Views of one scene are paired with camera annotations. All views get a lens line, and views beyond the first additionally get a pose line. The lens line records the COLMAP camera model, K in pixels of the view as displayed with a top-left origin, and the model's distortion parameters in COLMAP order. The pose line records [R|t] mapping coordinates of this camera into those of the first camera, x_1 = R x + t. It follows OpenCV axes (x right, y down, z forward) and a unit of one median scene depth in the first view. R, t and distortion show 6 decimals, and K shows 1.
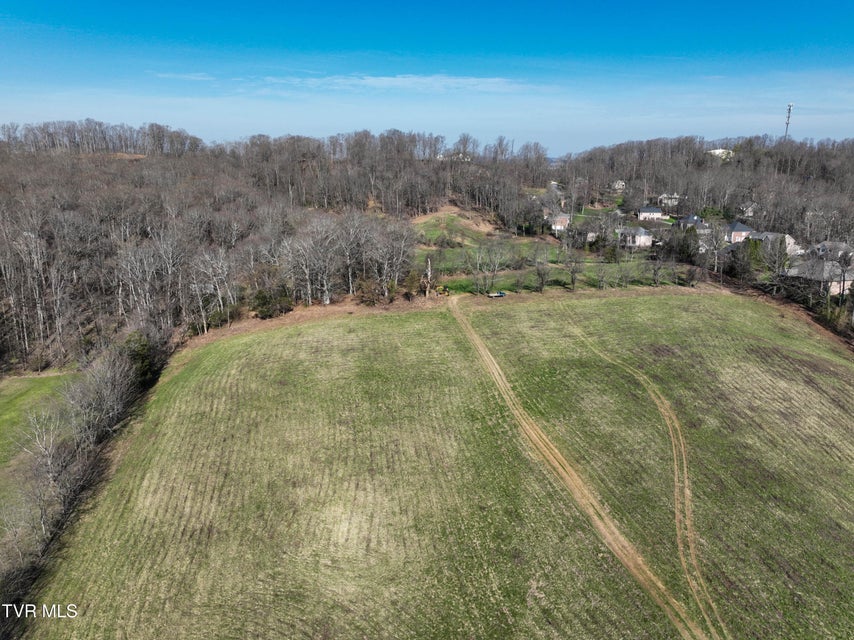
lens RADIAL K [[598.8, 0, 430.3], [0, 598.8, 319.9], [0, 0, 1]] dist [0.004427, 0.007067]
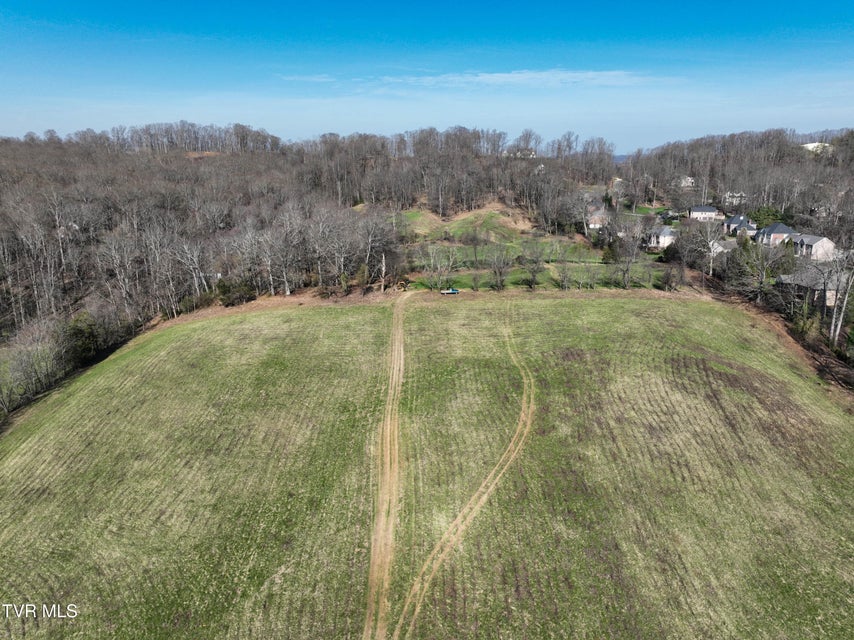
lens RADIAL K [[598.8, 0, 430.3], [0, 598.8, 319.9], [0, 0, 1]] dist [0.004427, 0.007067]
pose [[0.983590, 0.043188, -0.175174, 0.116744], [-0.042375, 0.999067, 0.008380, -0.001013], [0.175372, -0.000819, 0.984502, 0.007410]]
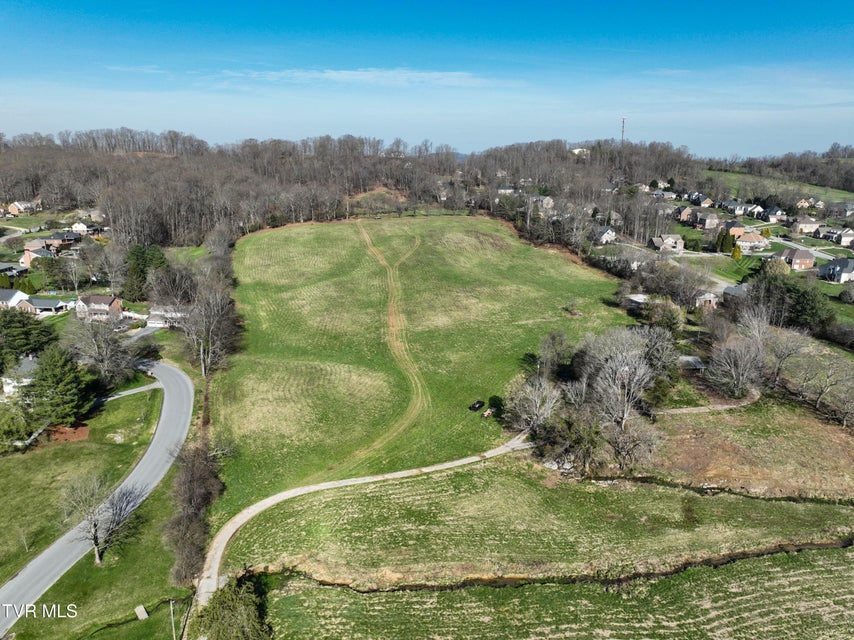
lens RADIAL K [[598.8, 0, 430.3], [0, 598.8, 319.9], [0, 0, 1]] dist [0.004427, 0.007067]
pose [[0.999042, -0.013927, 0.041499, 0.094445], [0.013665, 0.999885, 0.006577, 0.149789], [-0.041585, -0.006004, 0.999117, -0.569103]]
